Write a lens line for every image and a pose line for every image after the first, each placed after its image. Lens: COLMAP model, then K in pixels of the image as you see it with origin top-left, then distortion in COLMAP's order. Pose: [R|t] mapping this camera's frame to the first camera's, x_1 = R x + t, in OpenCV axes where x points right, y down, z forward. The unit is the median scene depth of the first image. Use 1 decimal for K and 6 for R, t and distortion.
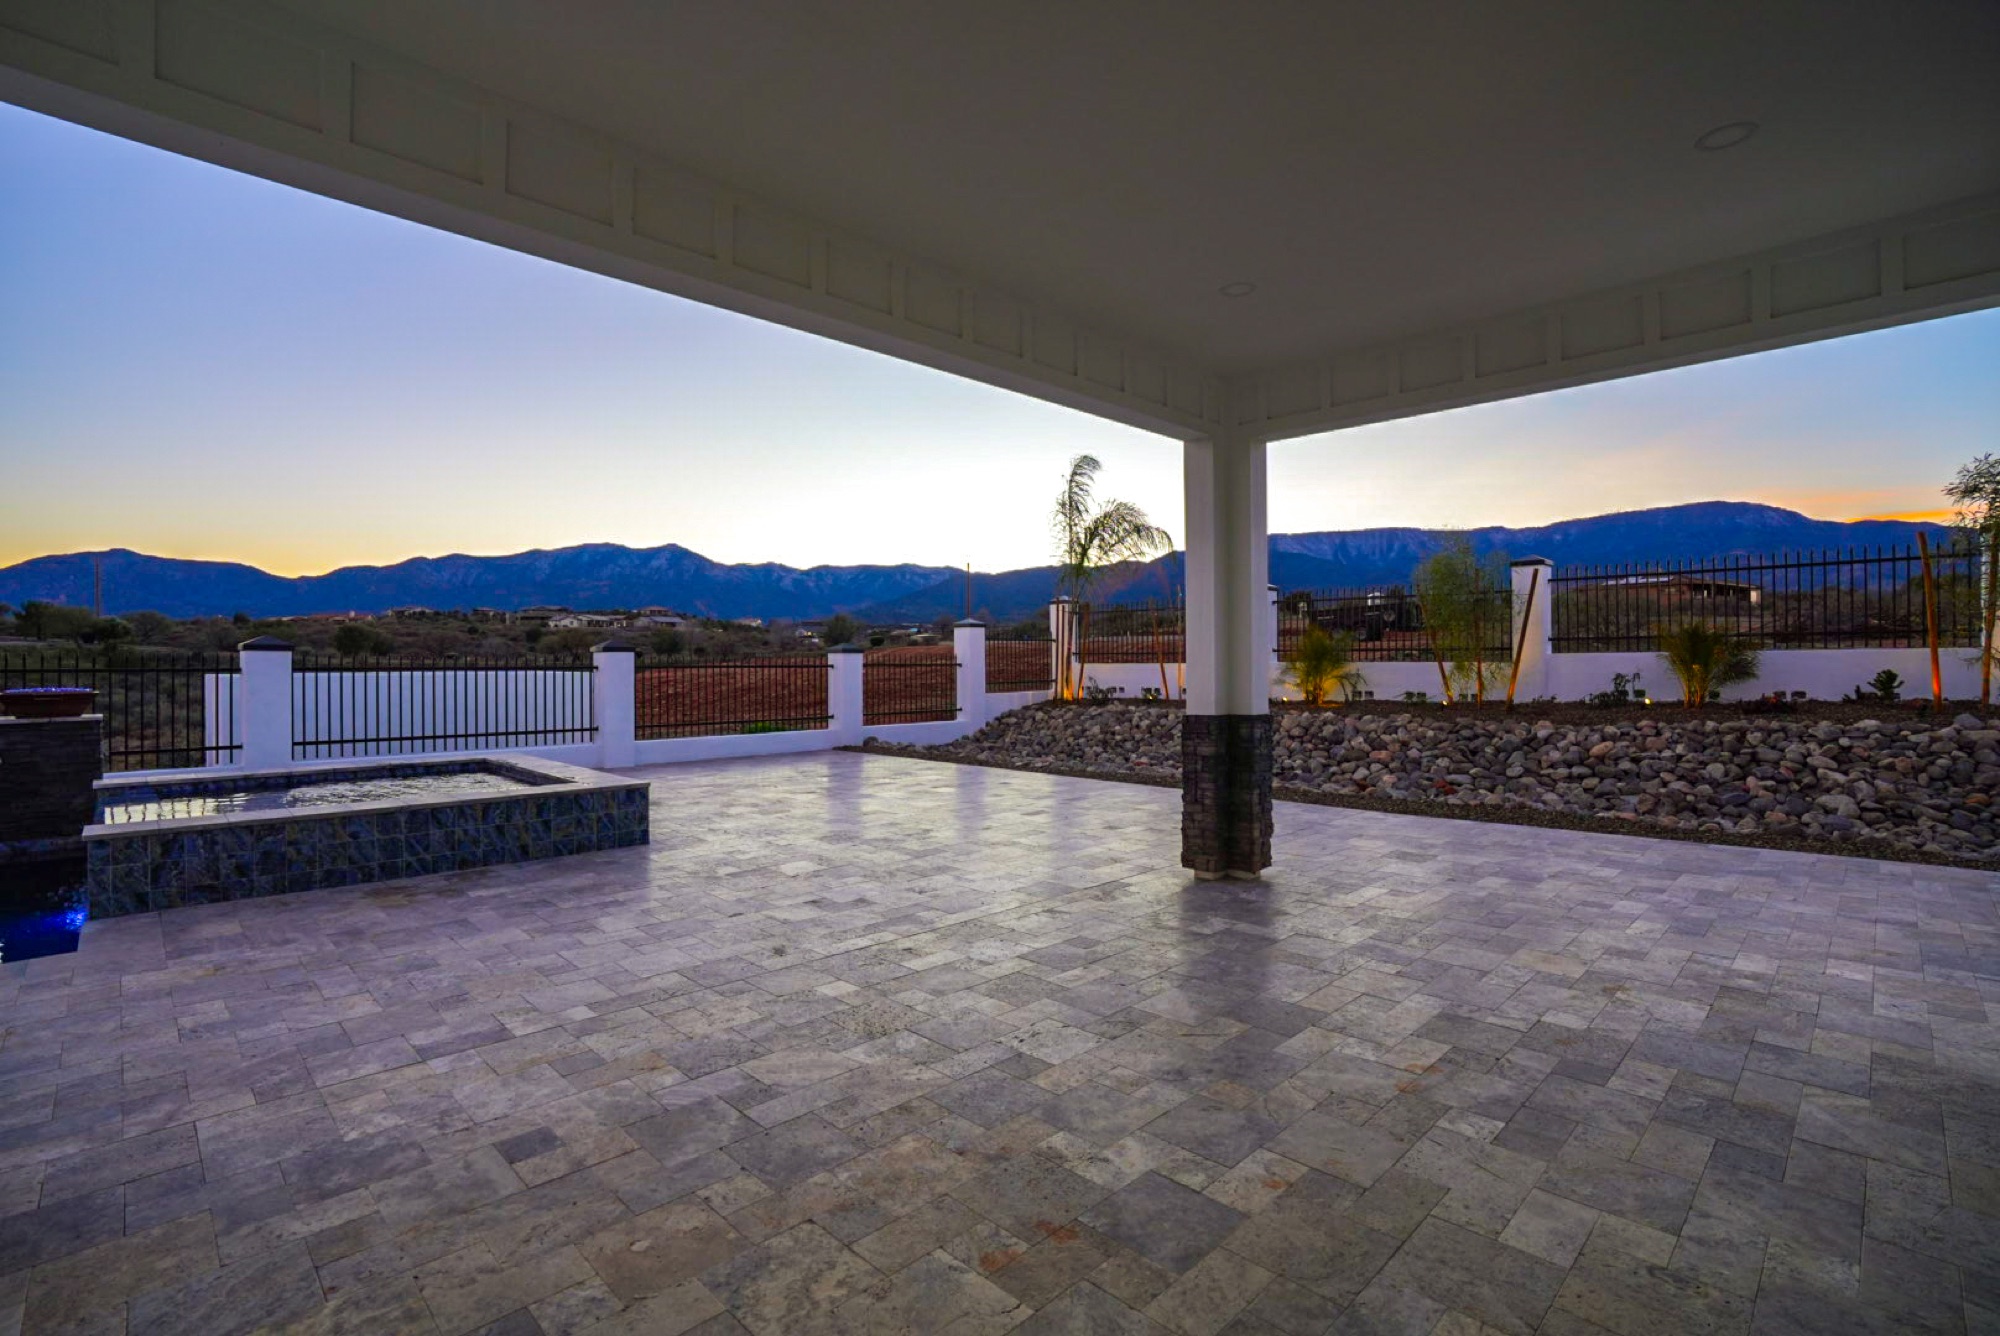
lens RADIAL K [[934.7, 0, 988.9], [0, 934.7, 662.7], [0, 0, 1]] dist [-0.037194, 0.008235]
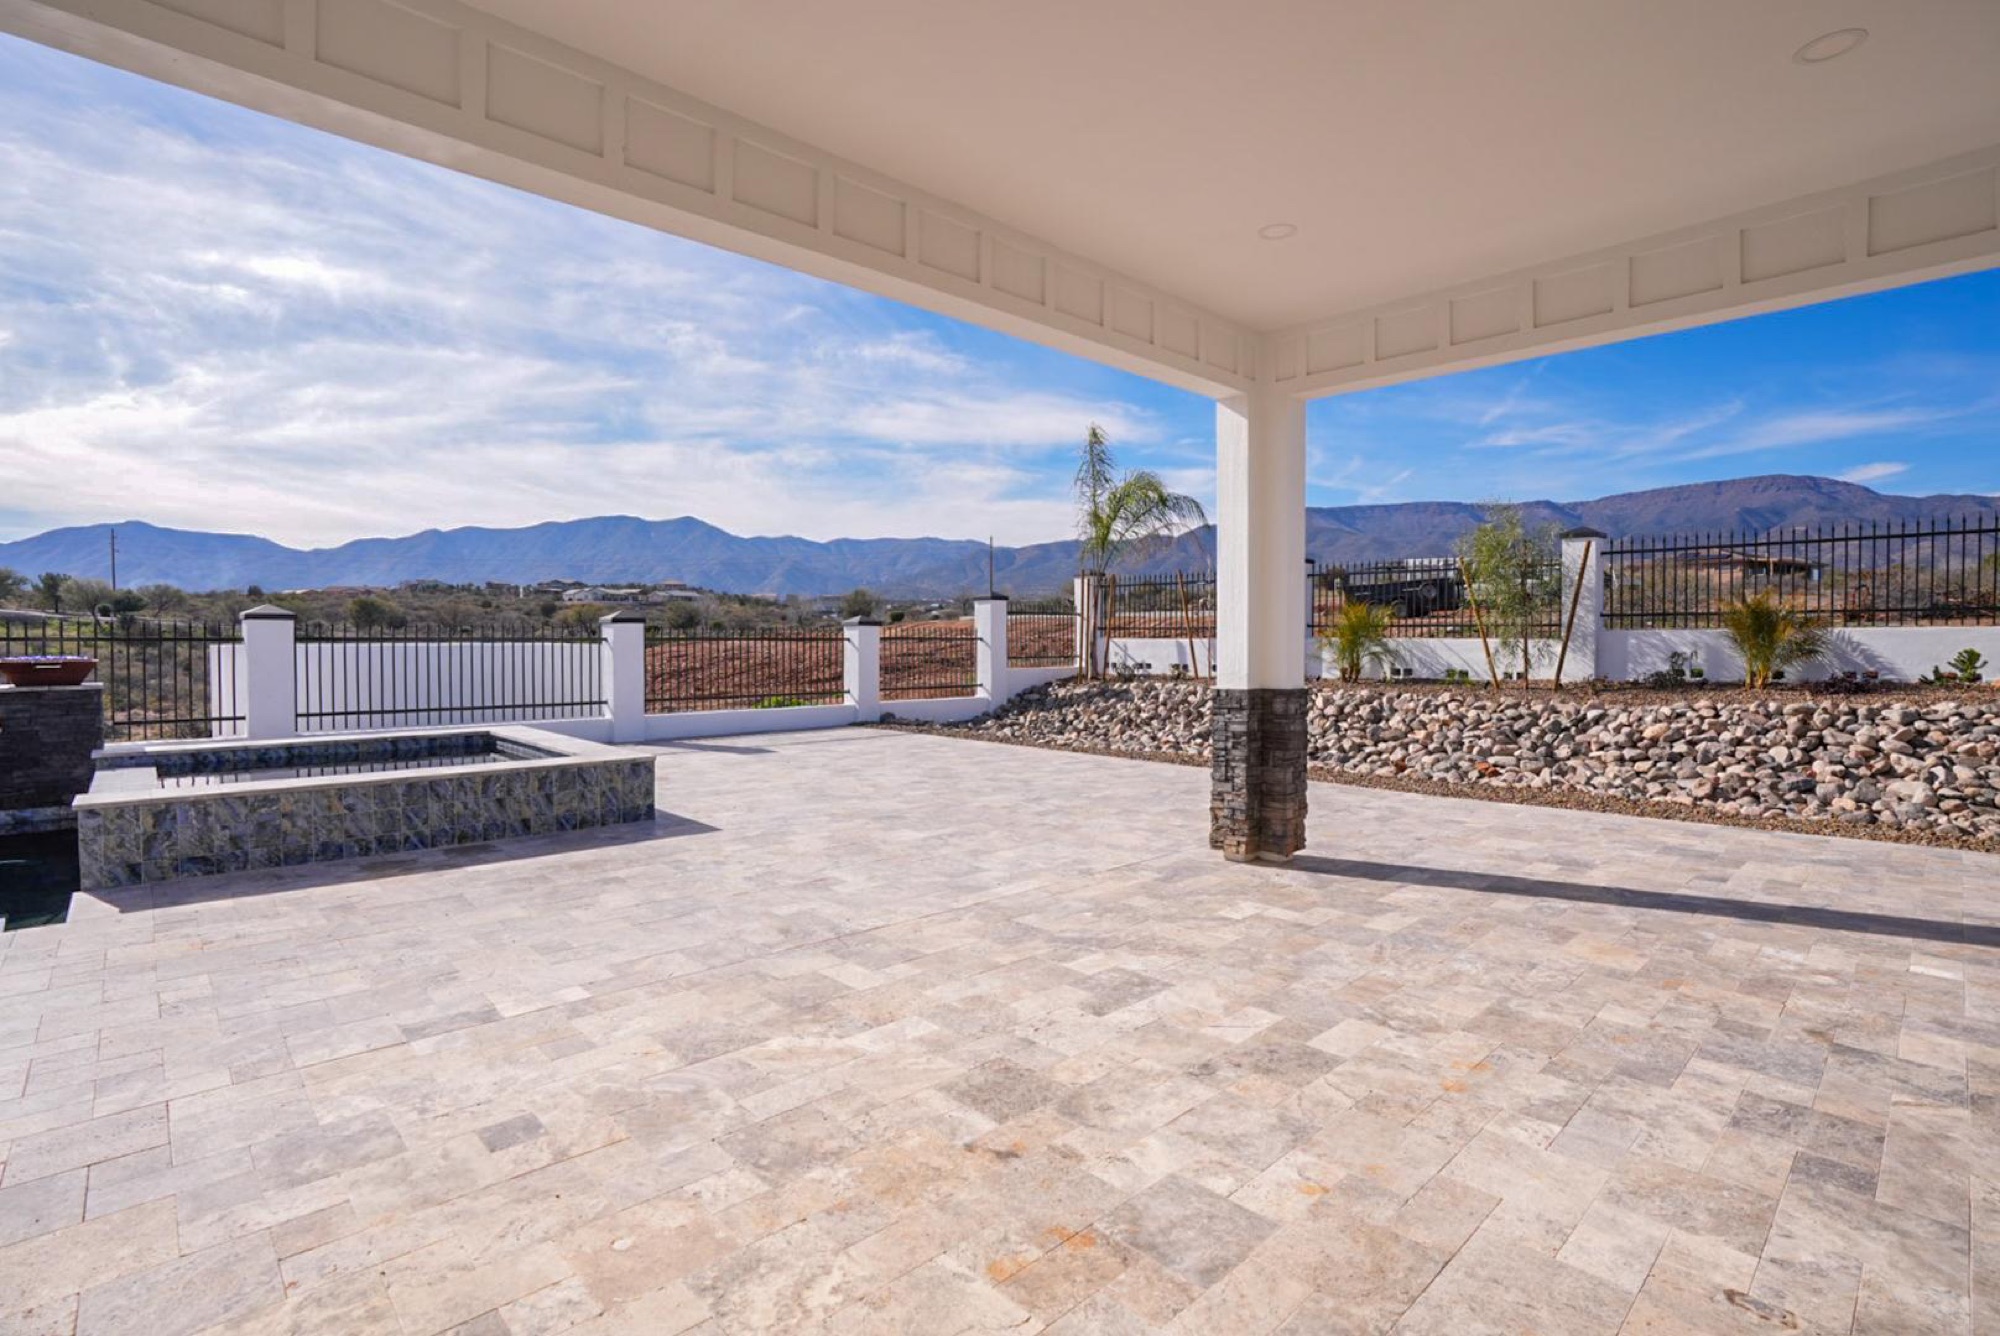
lens RADIAL K [[956.7, 0, 991.4], [0, 956.7, 675.9], [0, 0, 1]] dist [-0.034801, 0.005931]
pose [[0.999755, 0.007533, -0.020799, 0.003766], [-0.006756, 0.999286, 0.037185, 0.008615], [0.021064, -0.037035, 0.999092, 0.030305]]
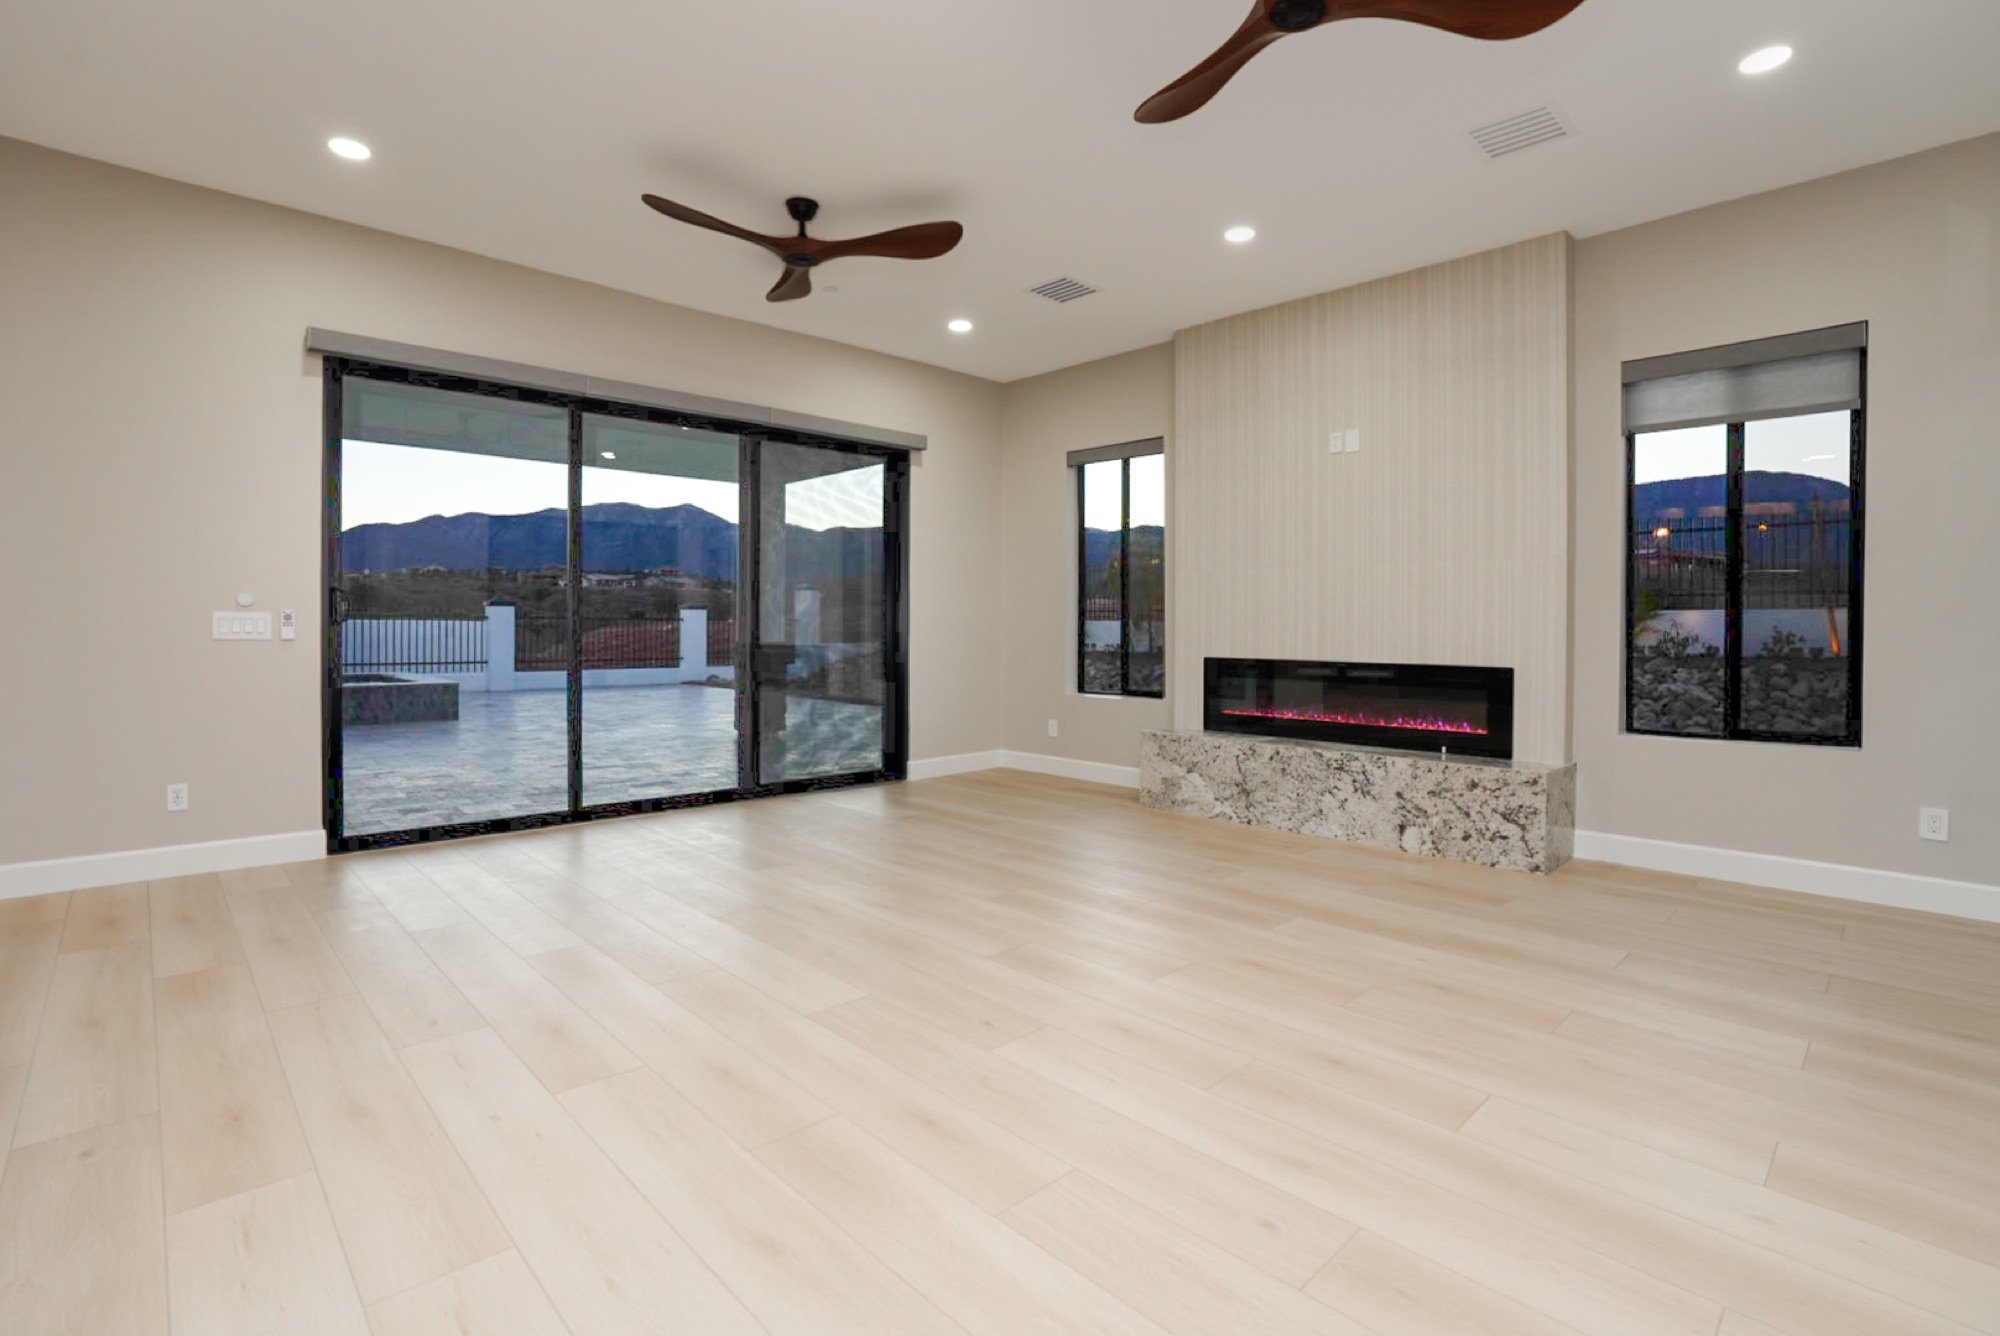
lens RADIAL K [[934.7, 0, 972.7], [0, 934.7, 648.6], [0, 0, 1]] dist [-0.037194, 0.008235]
pose [[0.999506, 0.016312, -0.026847, 0.736295], [-0.015720, 0.999632, 0.022120, 0.022915], [0.027198, -0.021687, 0.999395, -0.766853]]
